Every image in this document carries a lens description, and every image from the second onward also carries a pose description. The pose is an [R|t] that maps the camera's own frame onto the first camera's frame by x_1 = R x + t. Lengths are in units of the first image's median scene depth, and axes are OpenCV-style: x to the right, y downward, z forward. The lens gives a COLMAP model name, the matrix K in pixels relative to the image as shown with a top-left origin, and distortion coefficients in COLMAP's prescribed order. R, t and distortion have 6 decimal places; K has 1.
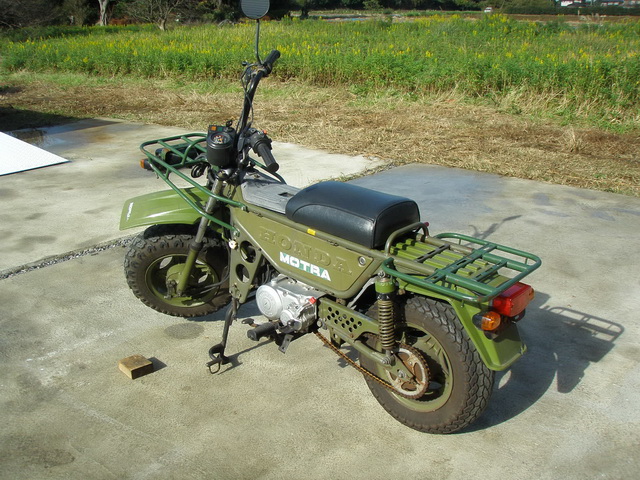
lens RADIAL K [[710.4, 0, 315.0], [0, 710.4, 254.2], [0, 0, 1]] dist [-0.219023, 0.207807]
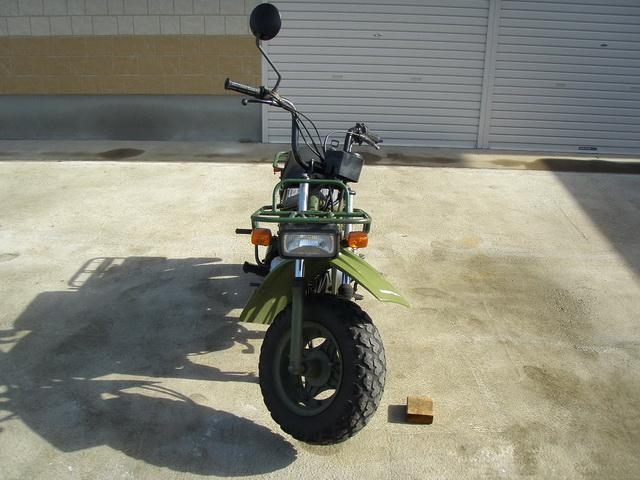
lens RADIAL K [[710.4, 0, 315.0], [0, 710.4, 254.2], [0, 0, 1]] dist [-0.219023, 0.207807]
pose [[-0.658146, -0.297433, 0.691648, -0.842985], [0.241536, 0.786688, 0.568140, -0.640880], [-0.713095, 0.540976, -0.445915, 1.574402]]
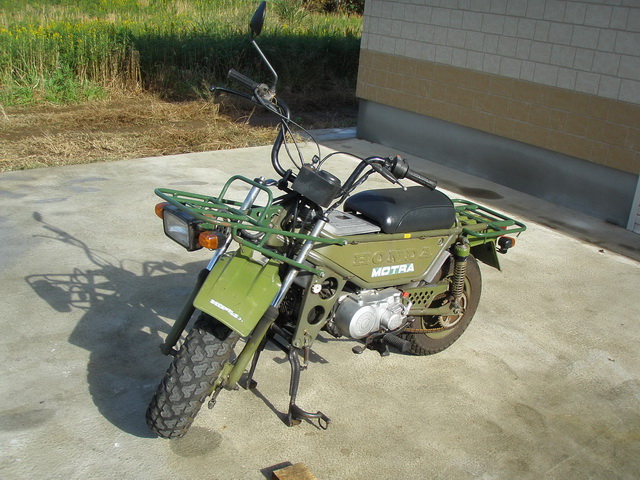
lens RADIAL K [[710.4, 0, 315.0], [0, 710.4, 254.2], [0, 0, 1]] dist [-0.219023, 0.207807]
pose [[0.168547, -0.324112, 0.930883, -1.022494], [0.240891, 0.929302, 0.279945, -0.334034], [-0.955805, 0.177058, 0.234706, 0.833289]]
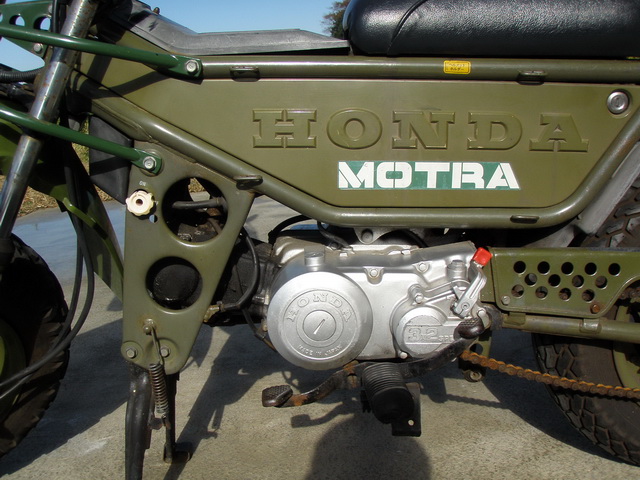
lens RADIAL K [[710.4, 0, 315.0], [0, 710.4, 254.2], [0, 0, 1]] dist [-0.219023, 0.207807]
pose [[0.745622, -0.210772, 0.632158, -0.290433], [0.294511, 0.955211, -0.028888, 0.047229], [-0.597756, 0.207717, 0.774301, 0.742589]]
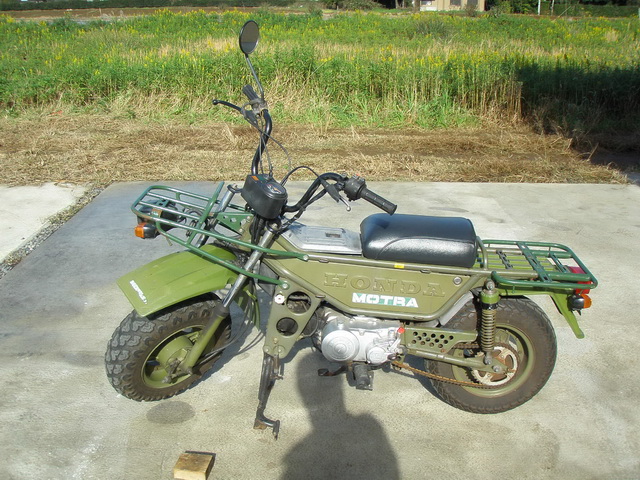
lens RADIAL K [[710.4, 0, 315.0], [0, 710.4, 254.2], [0, 0, 1]] dist [-0.219023, 0.207807]
pose [[0.754664, -0.205815, 0.622995, -0.692412], [0.200951, 0.976399, 0.079145, -0.144811], [-0.624581, 0.065463, 0.778212, 0.261706]]
